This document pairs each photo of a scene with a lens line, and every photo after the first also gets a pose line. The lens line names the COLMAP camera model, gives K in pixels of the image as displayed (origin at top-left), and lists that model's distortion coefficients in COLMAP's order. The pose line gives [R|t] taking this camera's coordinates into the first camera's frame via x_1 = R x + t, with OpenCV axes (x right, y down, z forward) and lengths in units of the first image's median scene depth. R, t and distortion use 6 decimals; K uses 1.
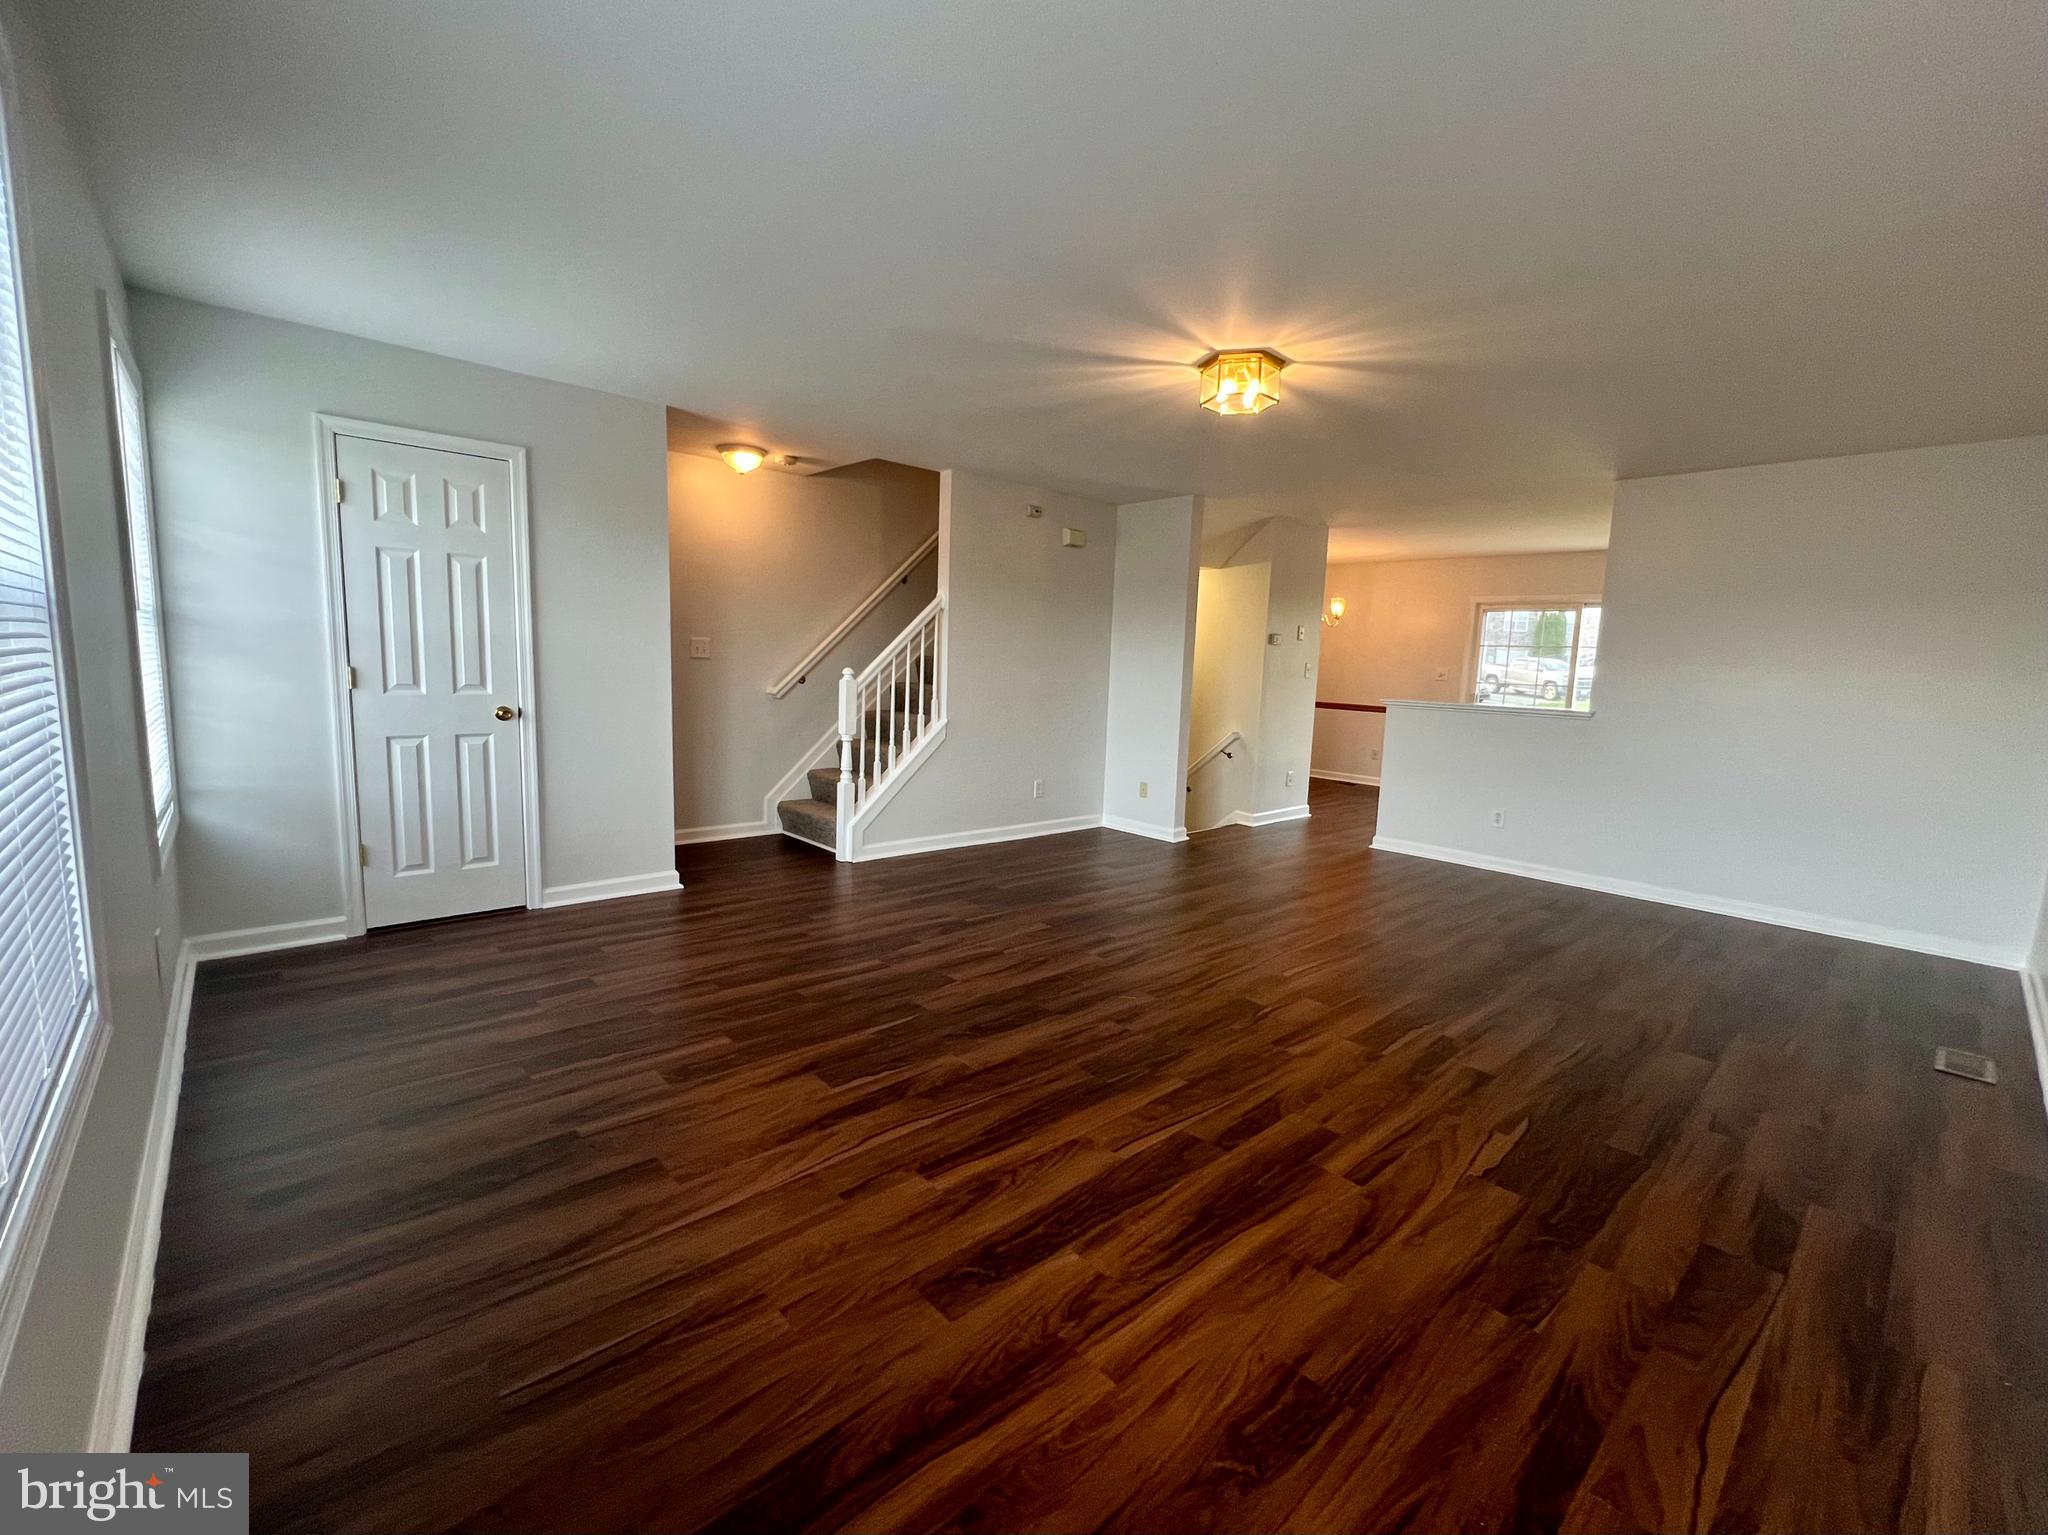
lens RADIAL K [[829.6, 0, 1029.4], [0, 829.6, 765.1], [0, 0, 1]] dist [-0.004205, -0.000251]
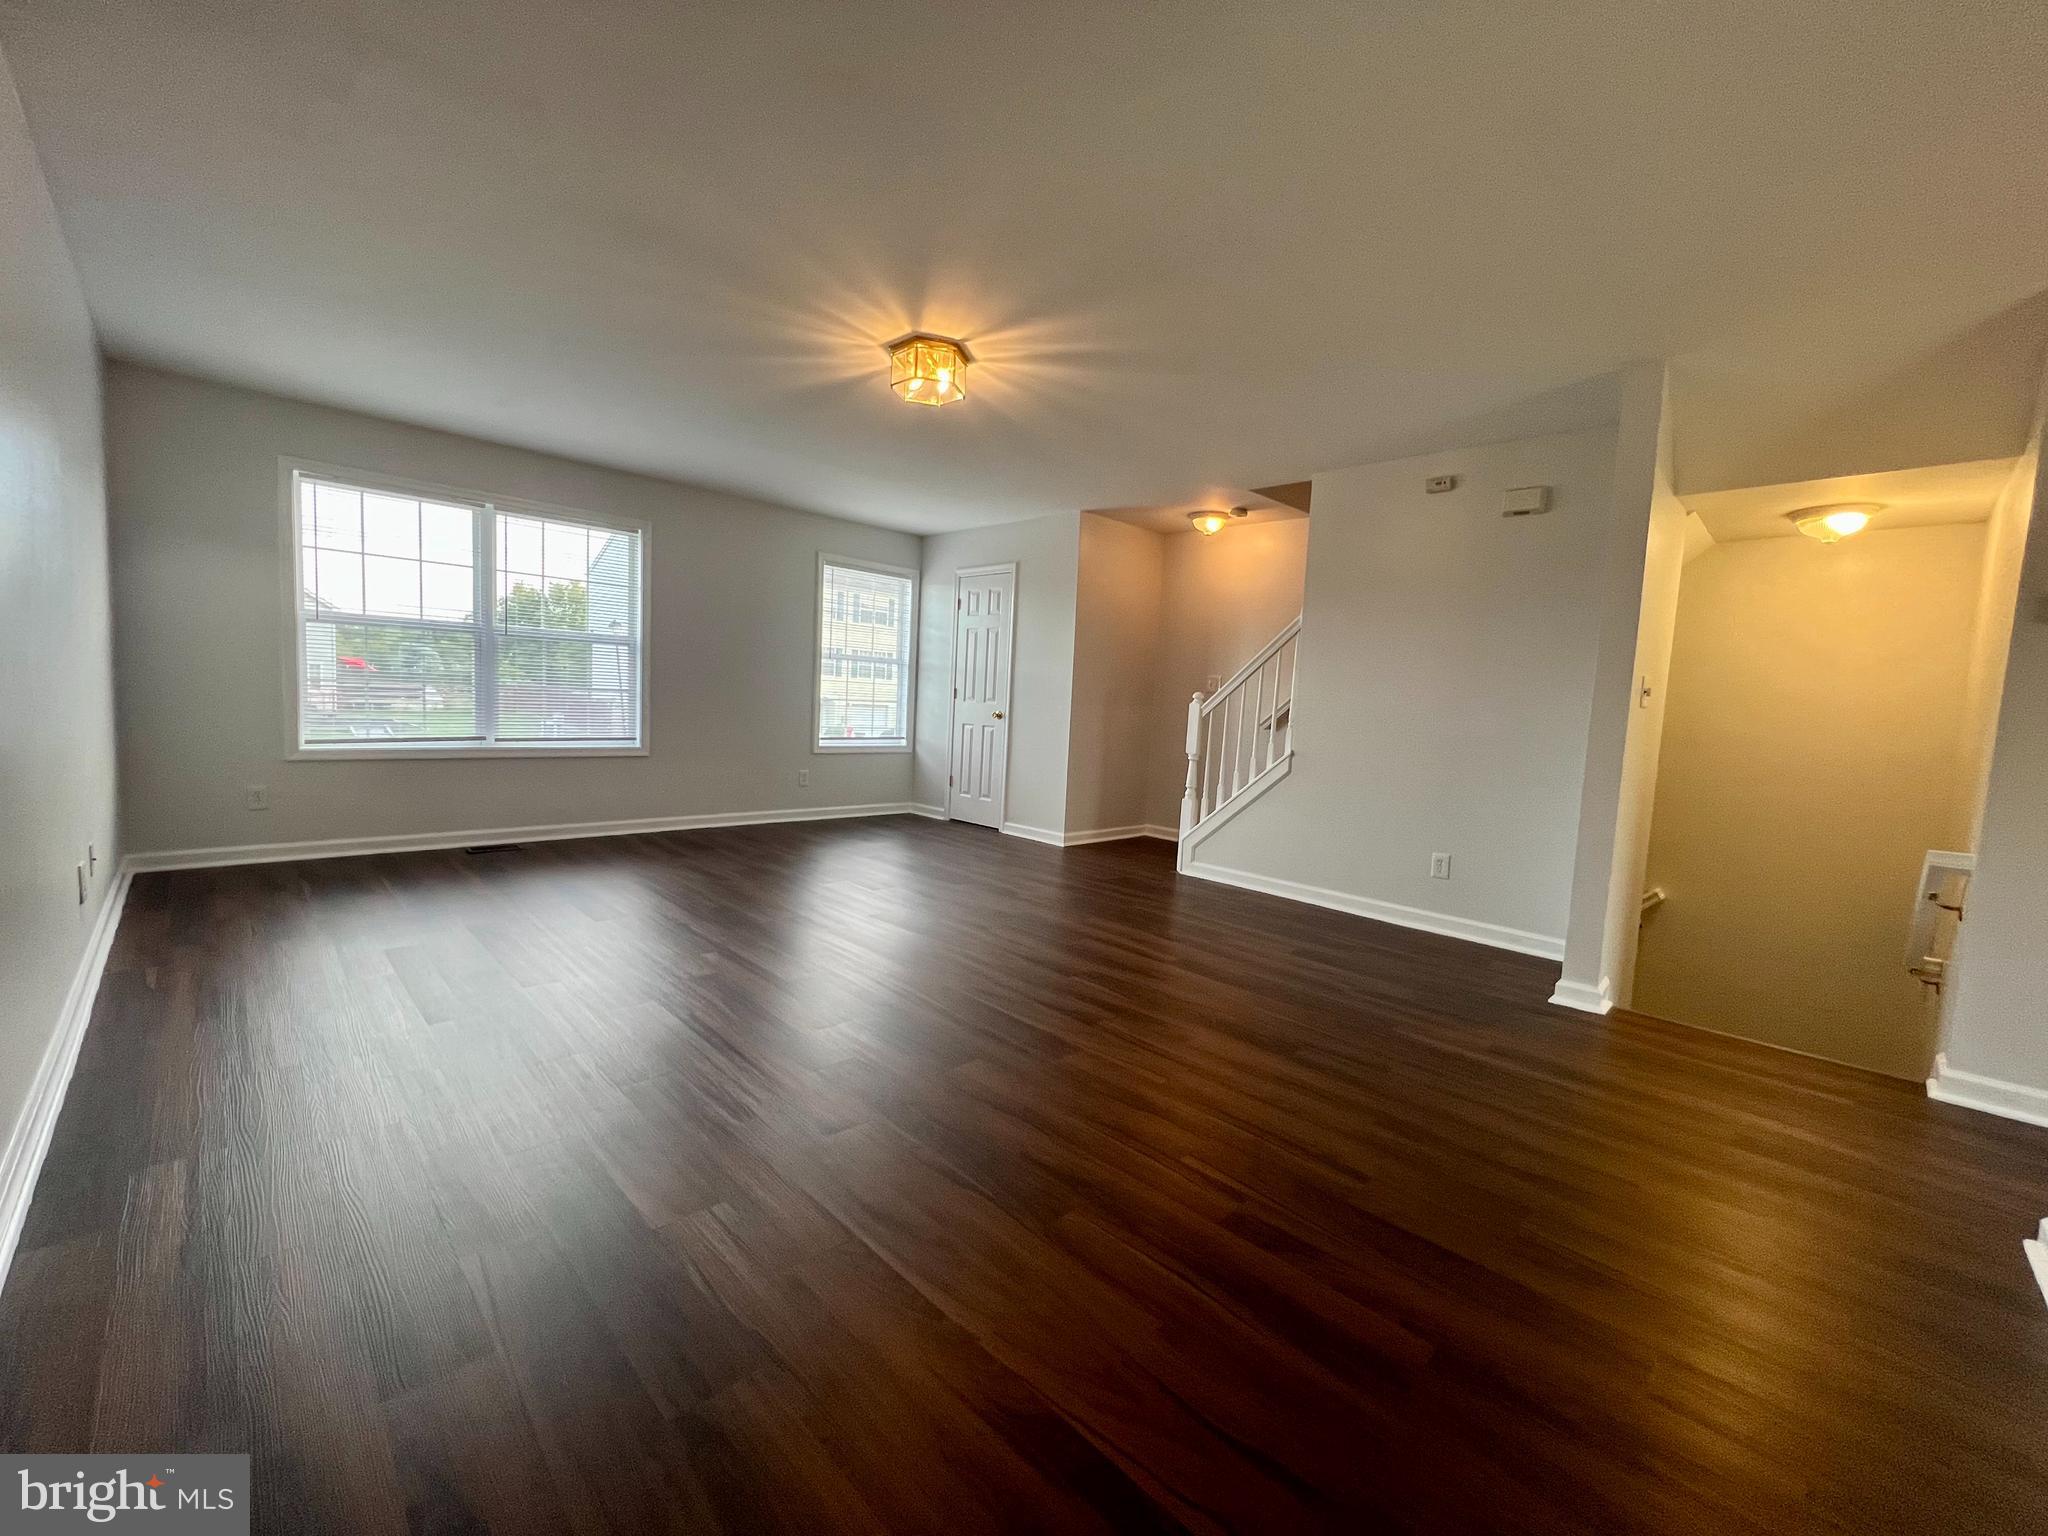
lens RADIAL K [[829.6, 0, 1022.9], [0, 829.6, 767.5], [0, 0, 1]] dist [-0.004205, -0.000251]
pose [[0.031122, 0.047858, -0.998369, 1.081376], [-0.176565, 0.983408, 0.041637, -0.033795], [0.983797, 0.174981, 0.039056, 0.961314]]
